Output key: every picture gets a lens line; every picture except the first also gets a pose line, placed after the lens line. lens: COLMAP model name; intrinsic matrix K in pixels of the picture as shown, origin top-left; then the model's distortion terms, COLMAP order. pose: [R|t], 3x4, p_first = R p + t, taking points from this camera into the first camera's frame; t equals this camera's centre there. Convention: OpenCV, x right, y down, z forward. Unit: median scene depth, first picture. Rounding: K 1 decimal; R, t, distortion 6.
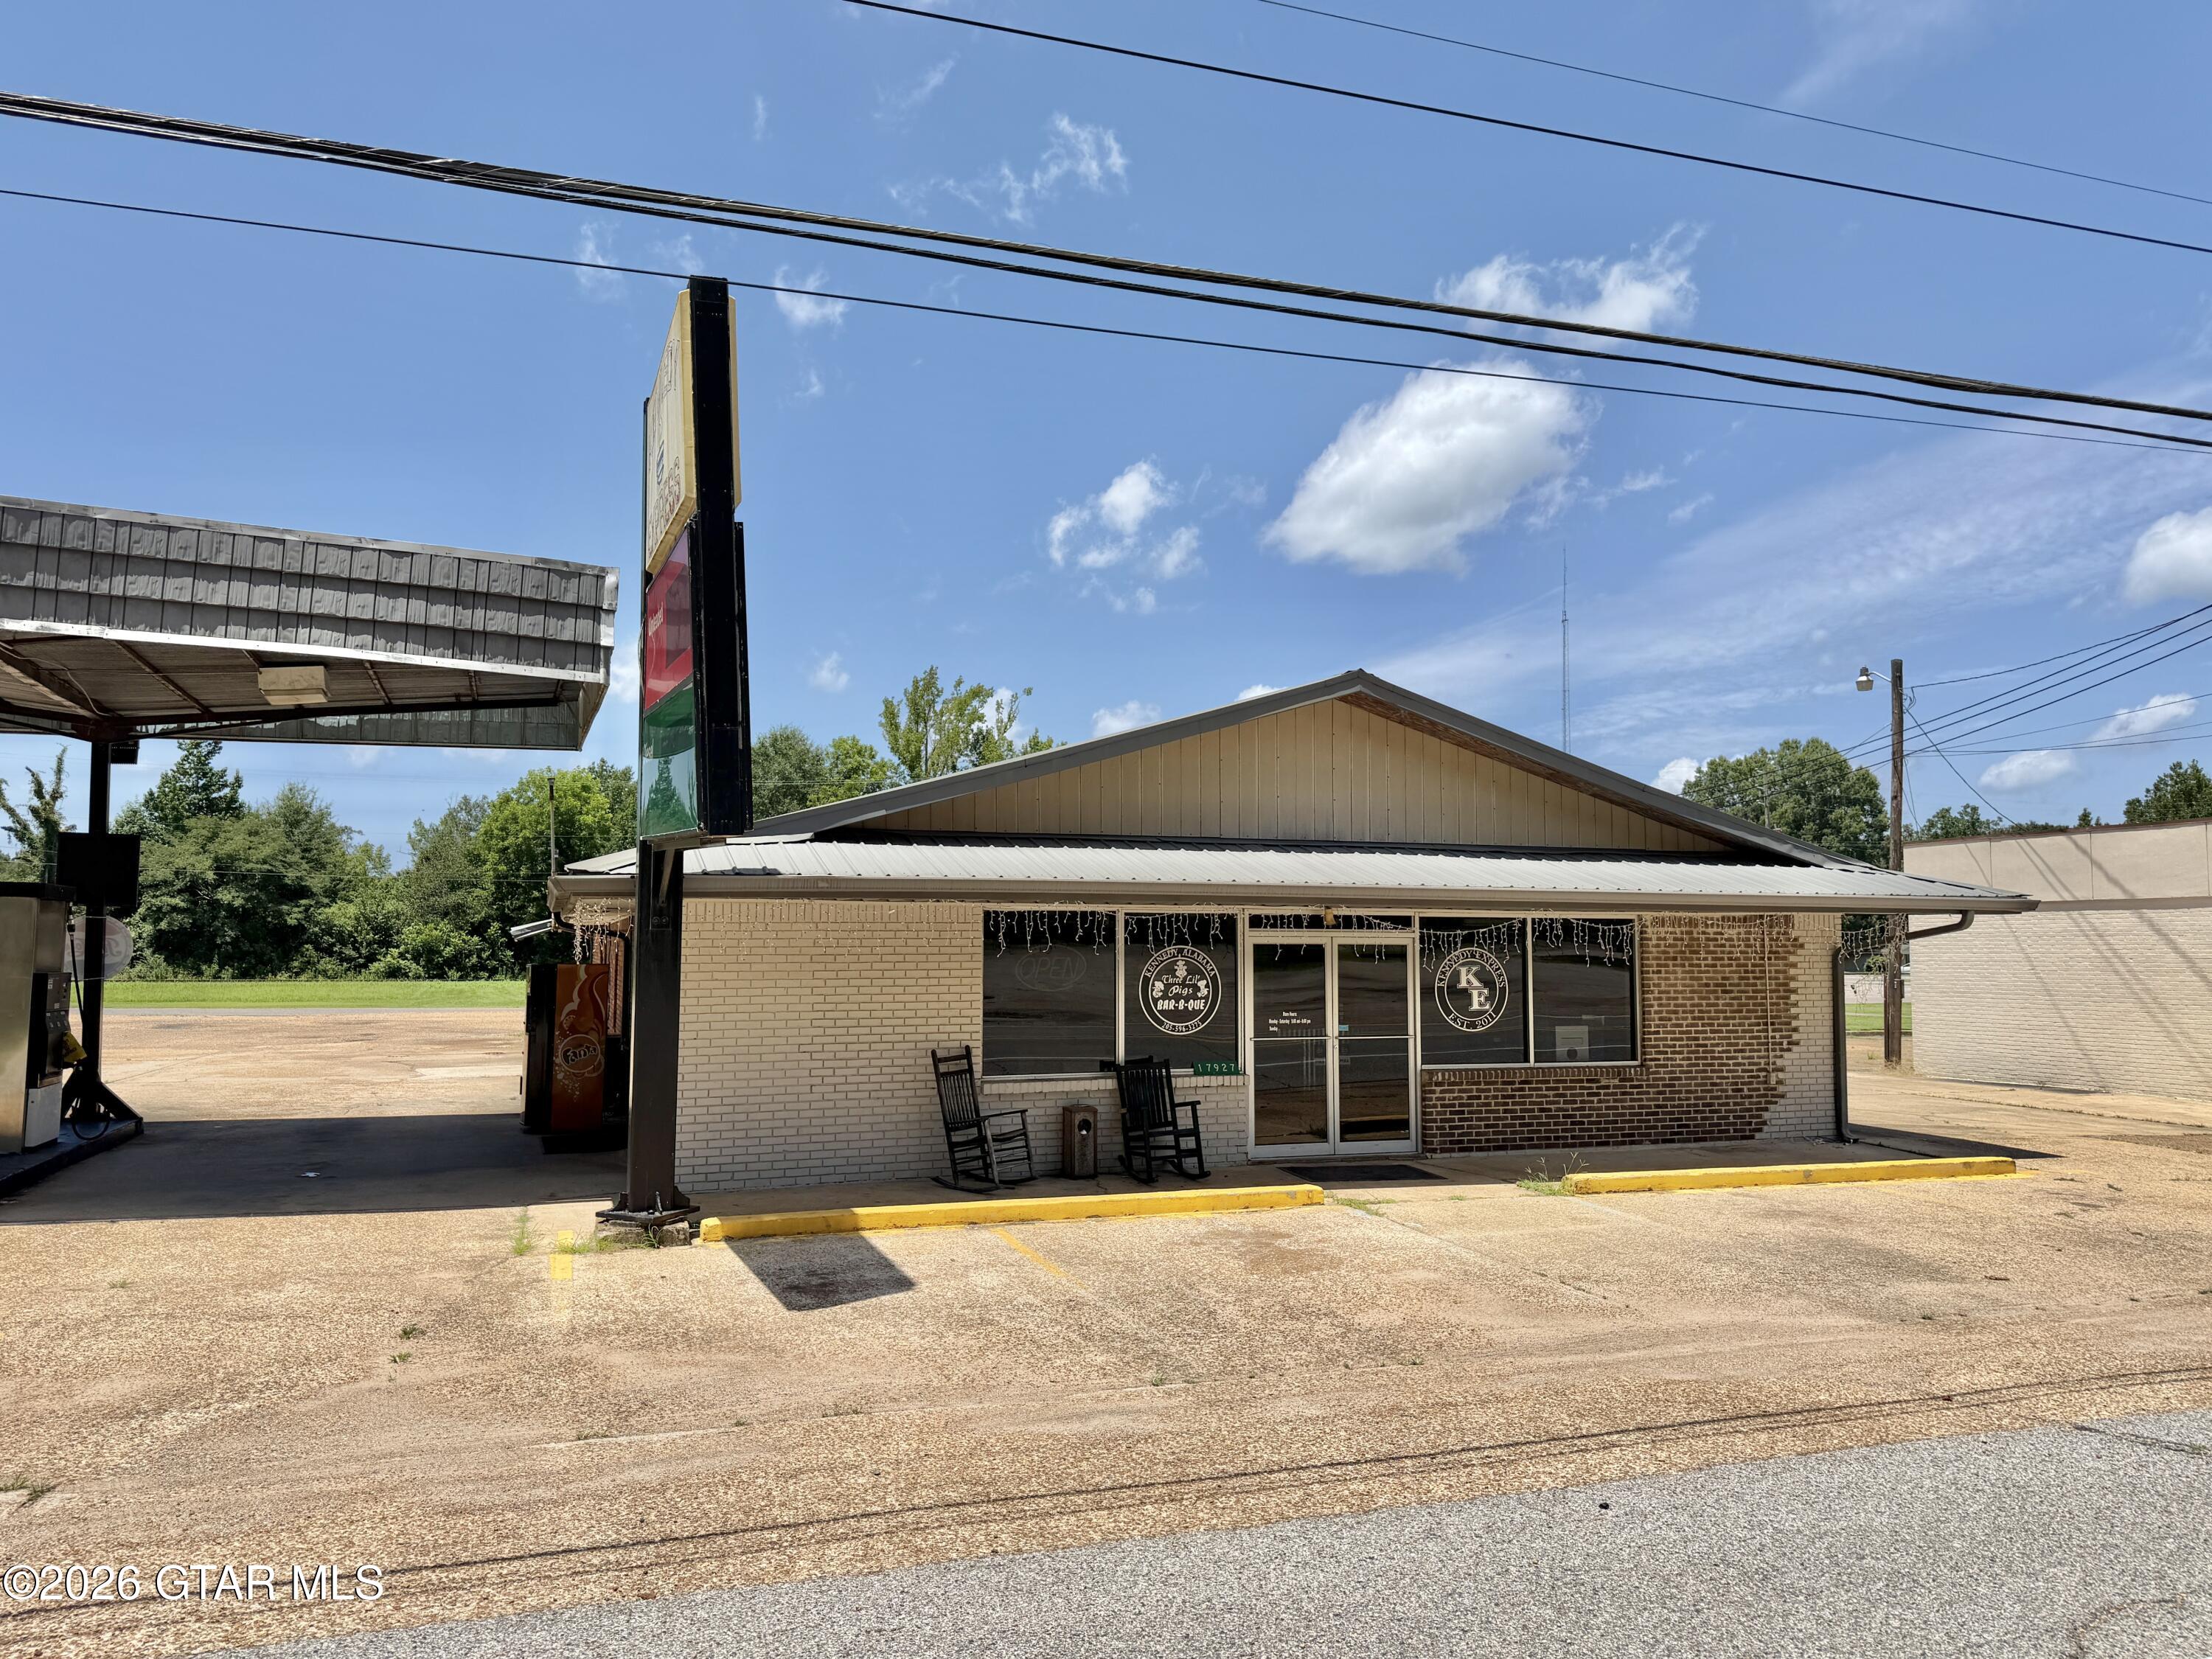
lens RADIAL K [[1610.6, 0, 1126.8], [0, 1610.6, 841.4], [0, 0, 1]] dist [0.070714, -0.094854]
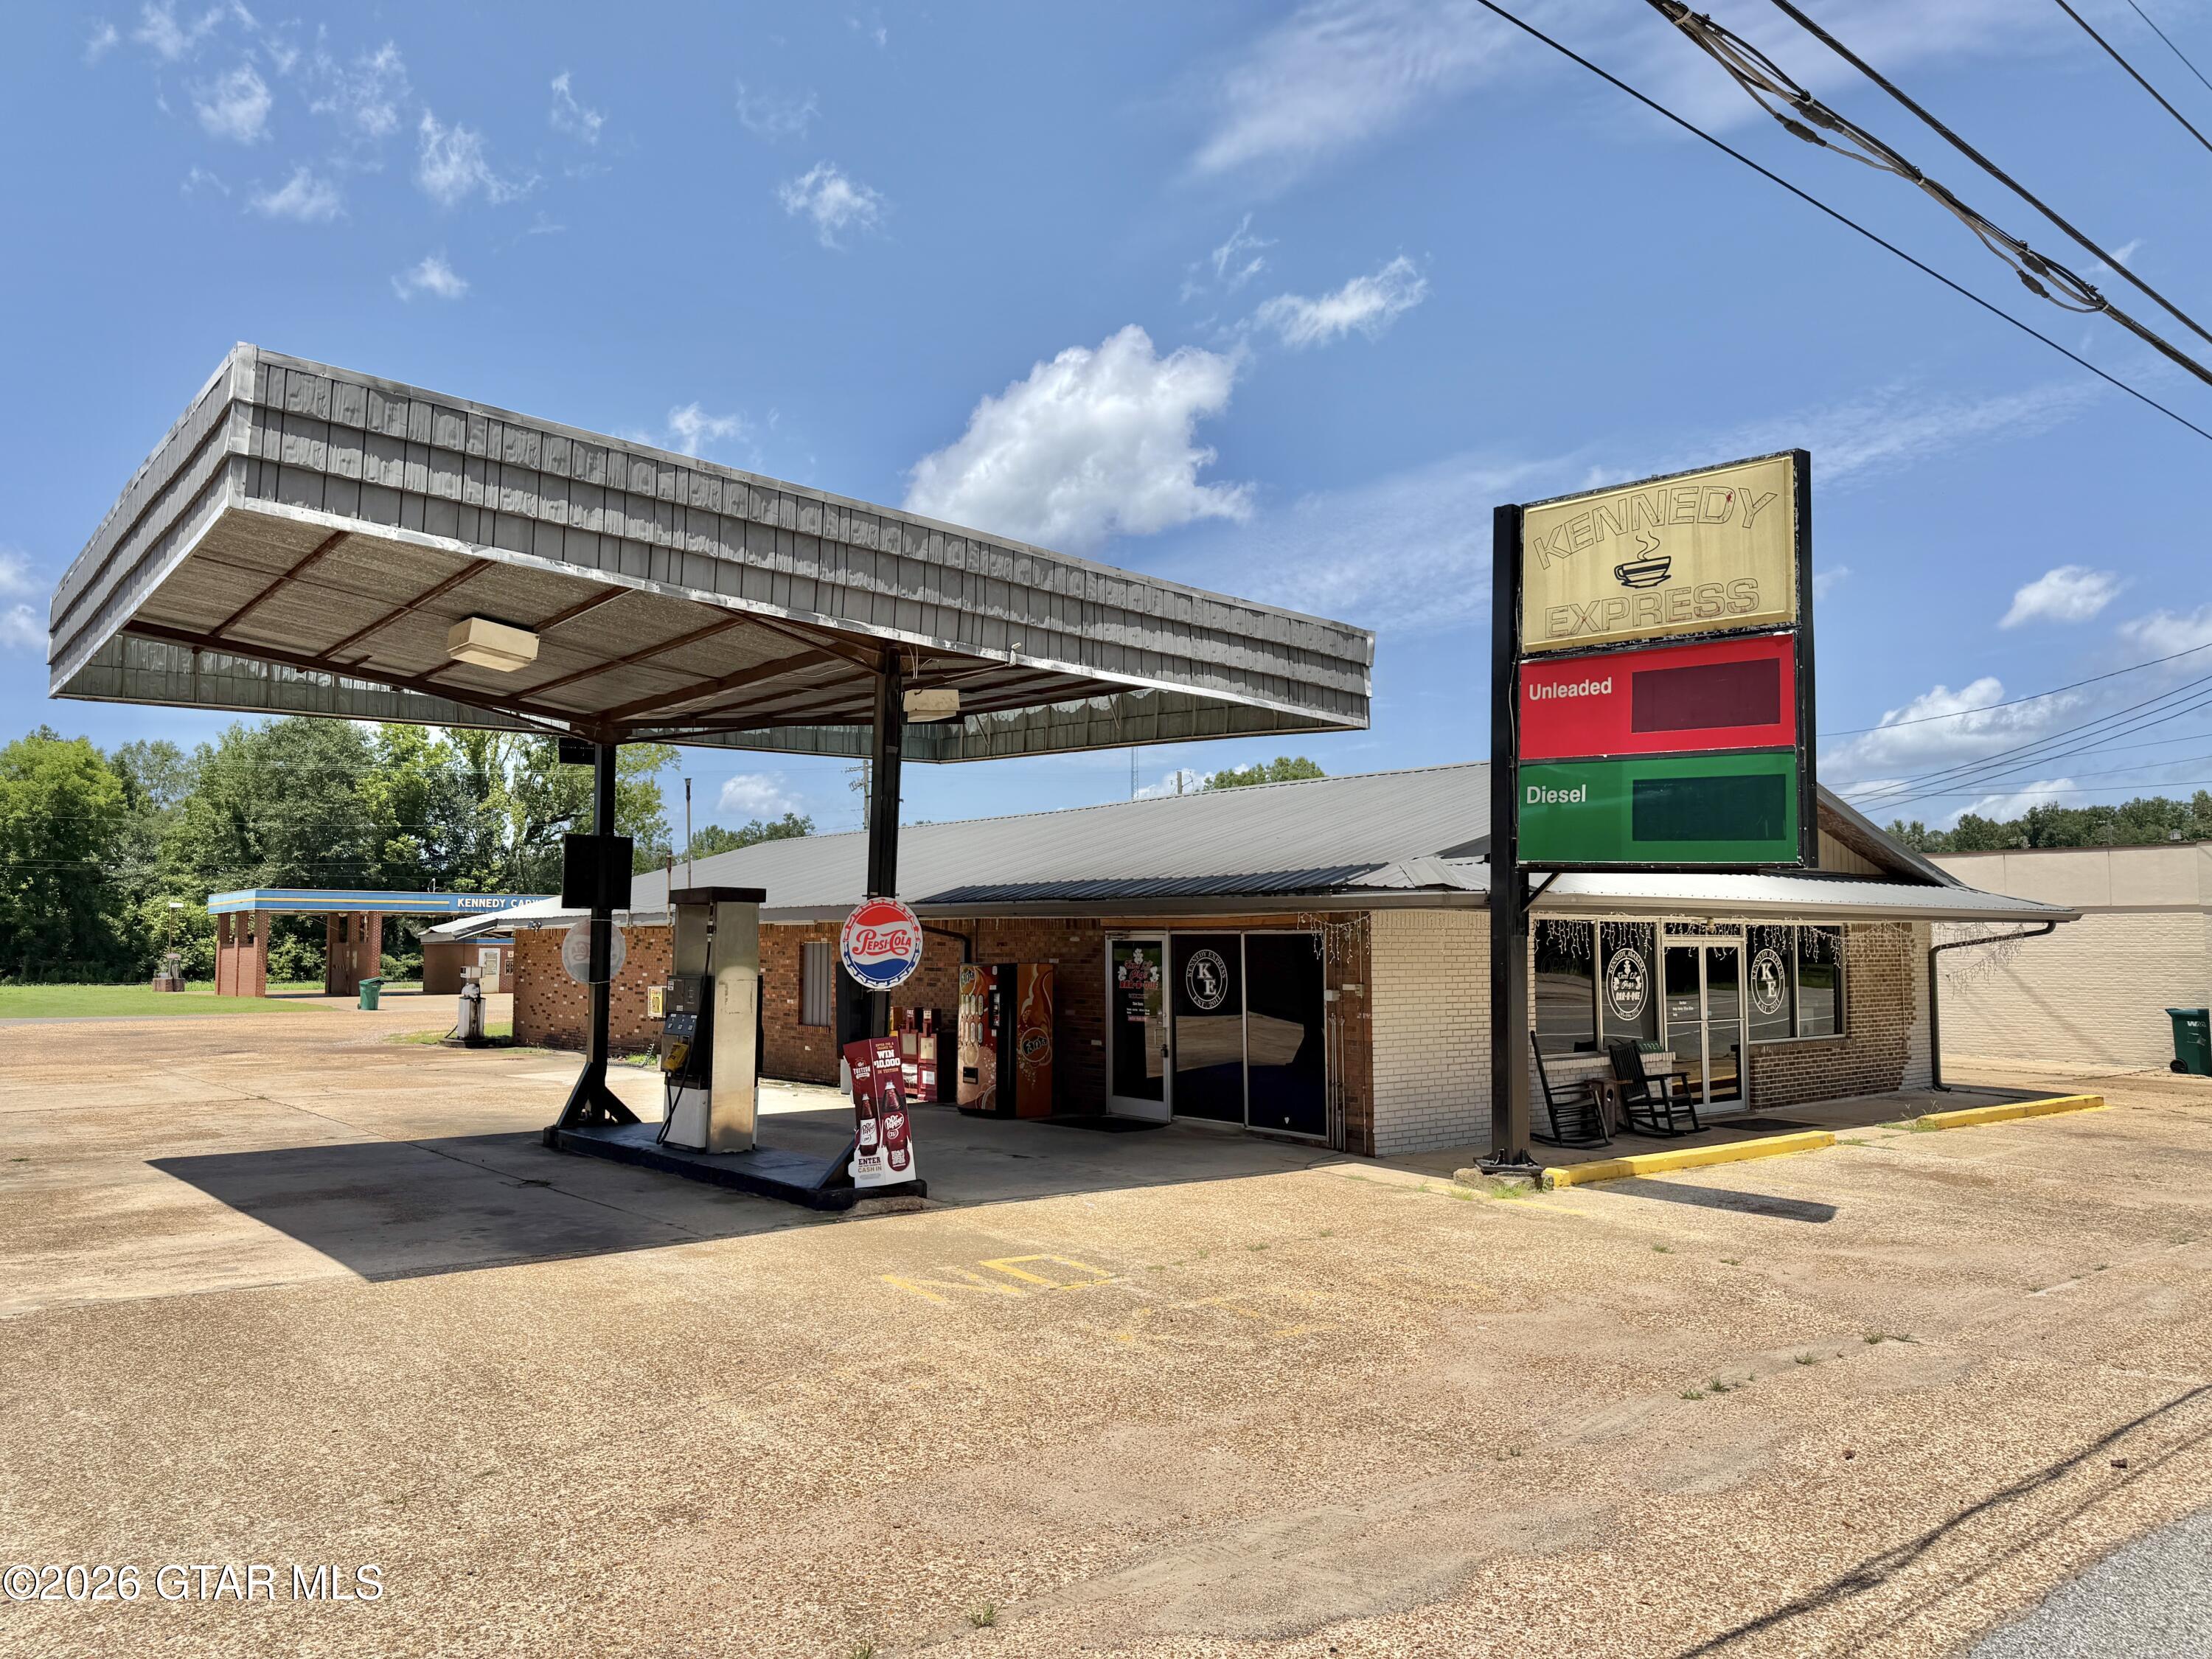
lens RADIAL K [[1610.6, 0, 1107.9], [0, 1610.6, 839.4], [0, 0, 1]] dist [0.070714, -0.094854]
pose [[0.939452, 0.020319, 0.342077, -0.750172], [-0.020700, 0.999783, -0.002540, -0.007761], [-0.342055, -0.004695, 0.939668, -0.038176]]
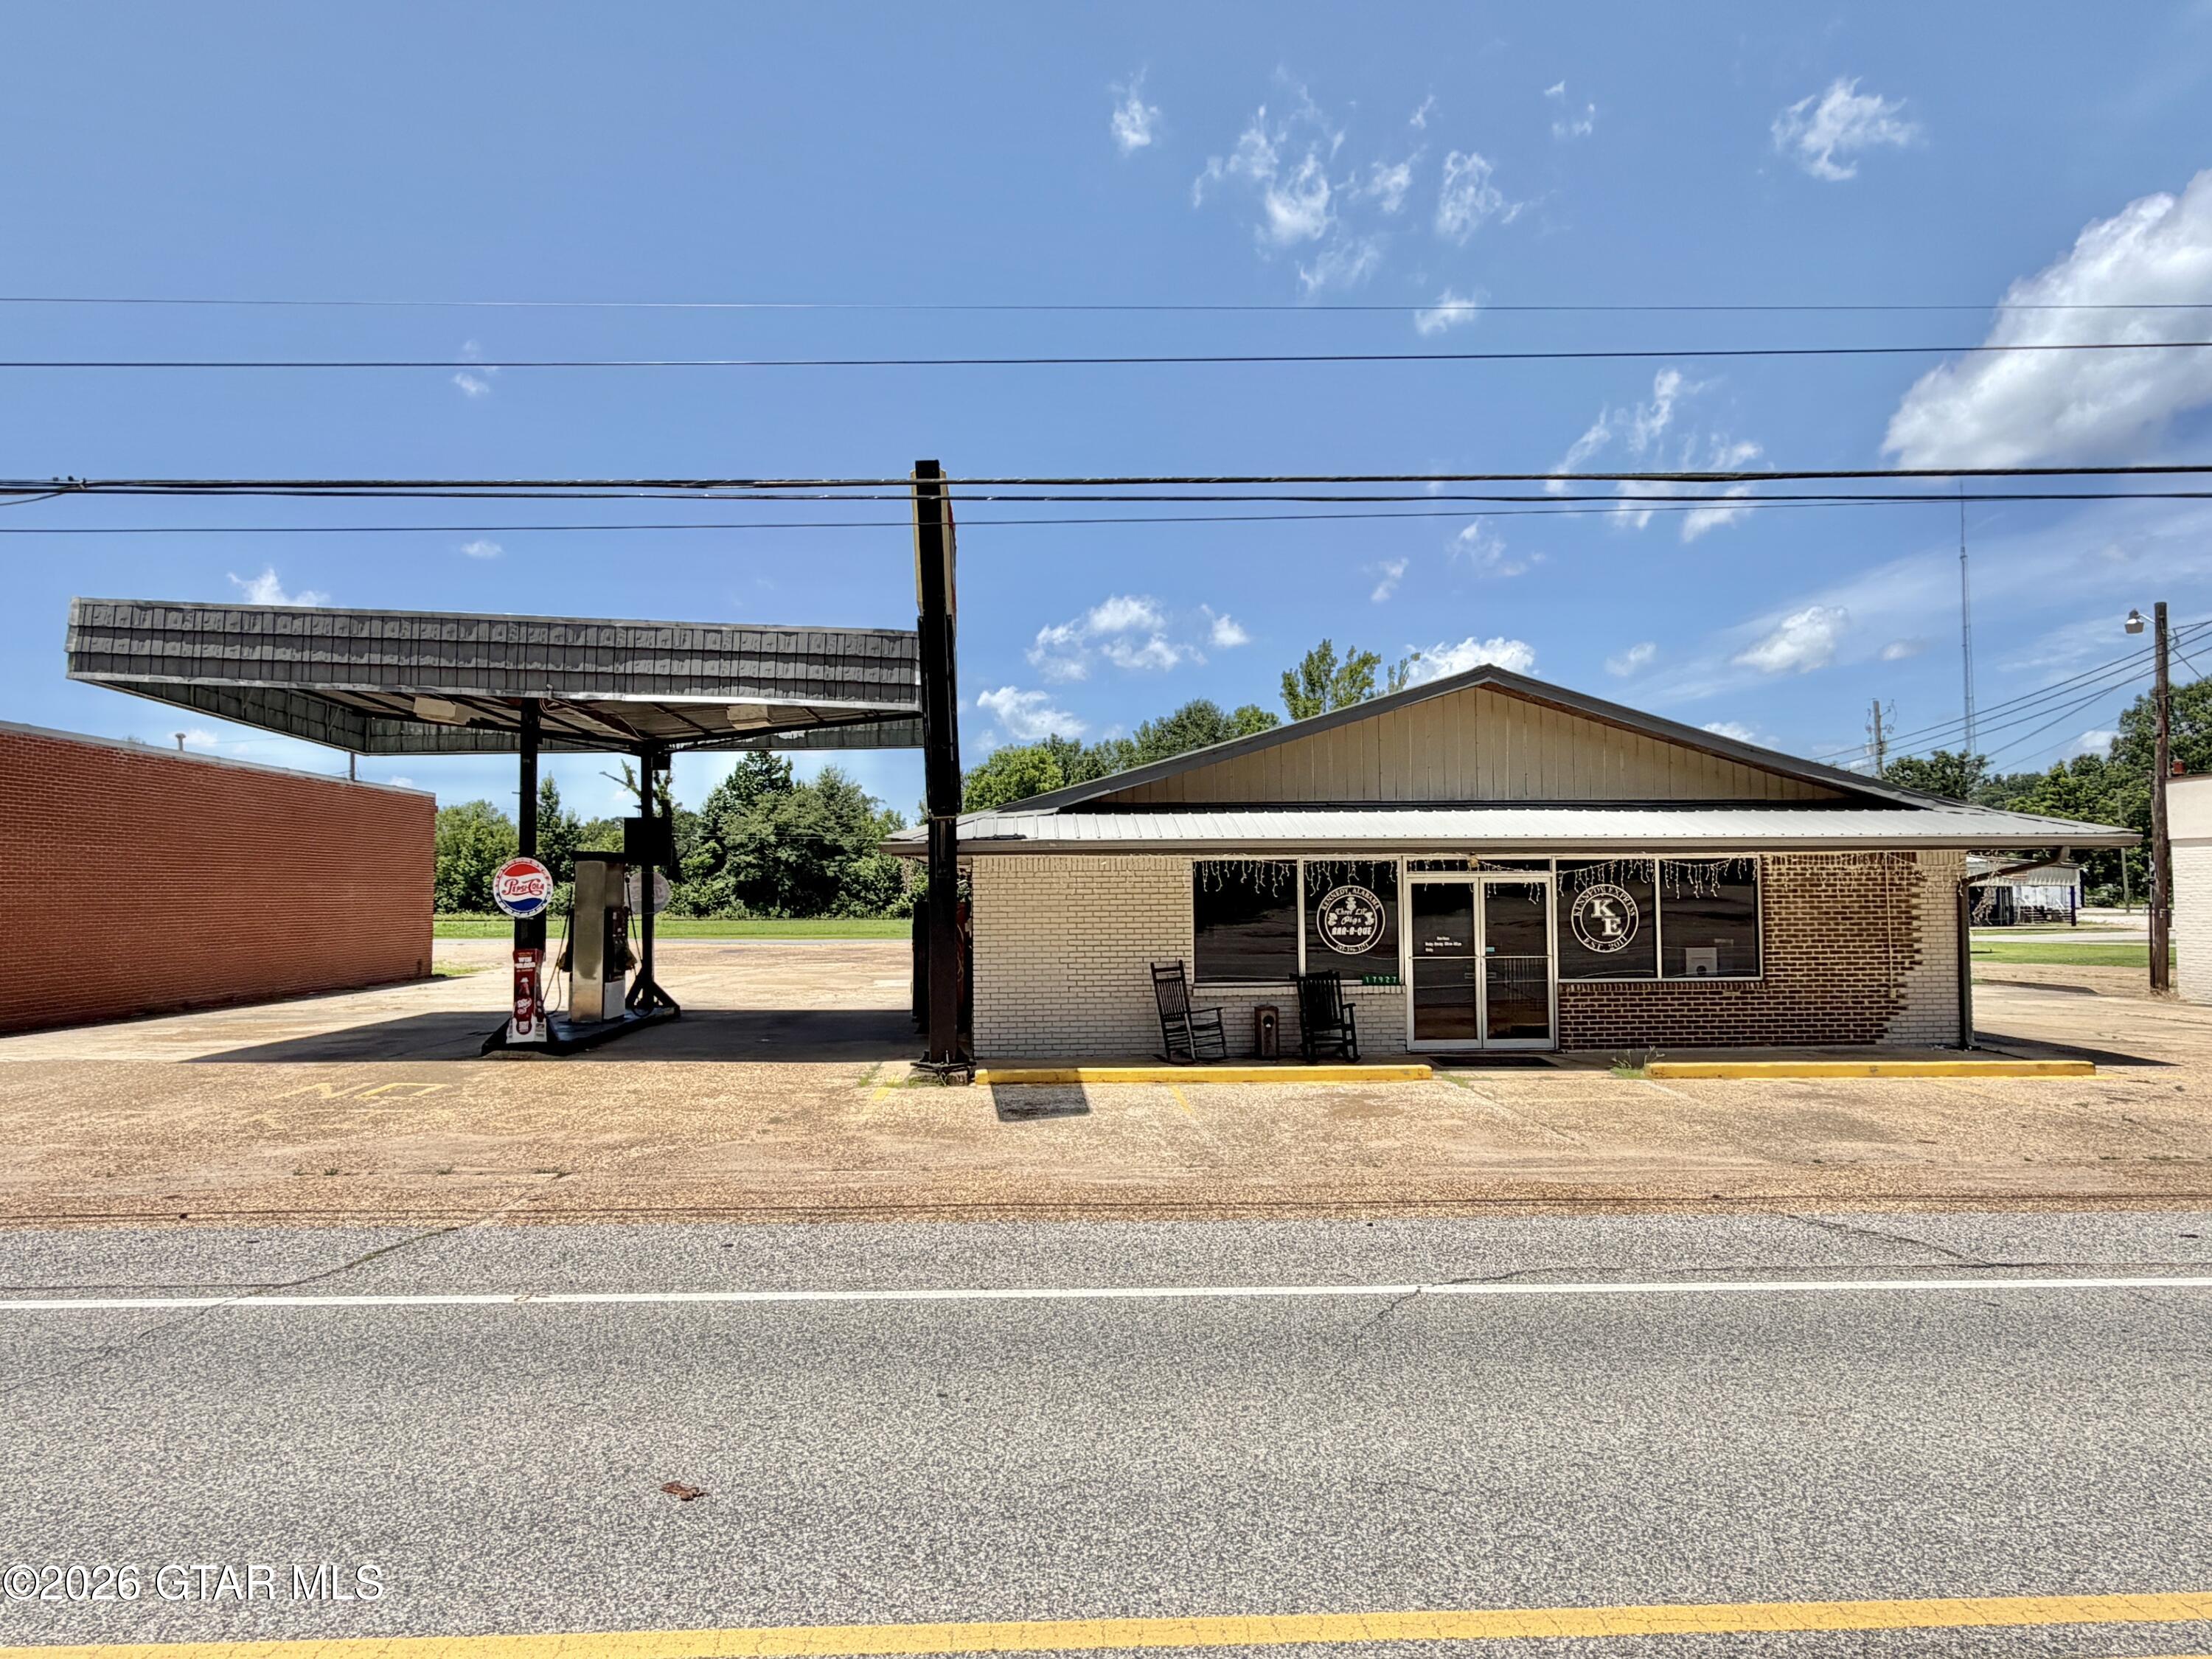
lens RADIAL K [[1507.2, 0, 1110.2], [0, 1507.2, 843.6], [0, 0, 1]] dist [-0.003120, -0.003016]
pose [[0.951948, -0.018898, -0.305677, 0.214080], [0.029429, 0.999120, 0.029879, -0.010619], [0.304844, -0.037439, 0.951666, -0.207574]]
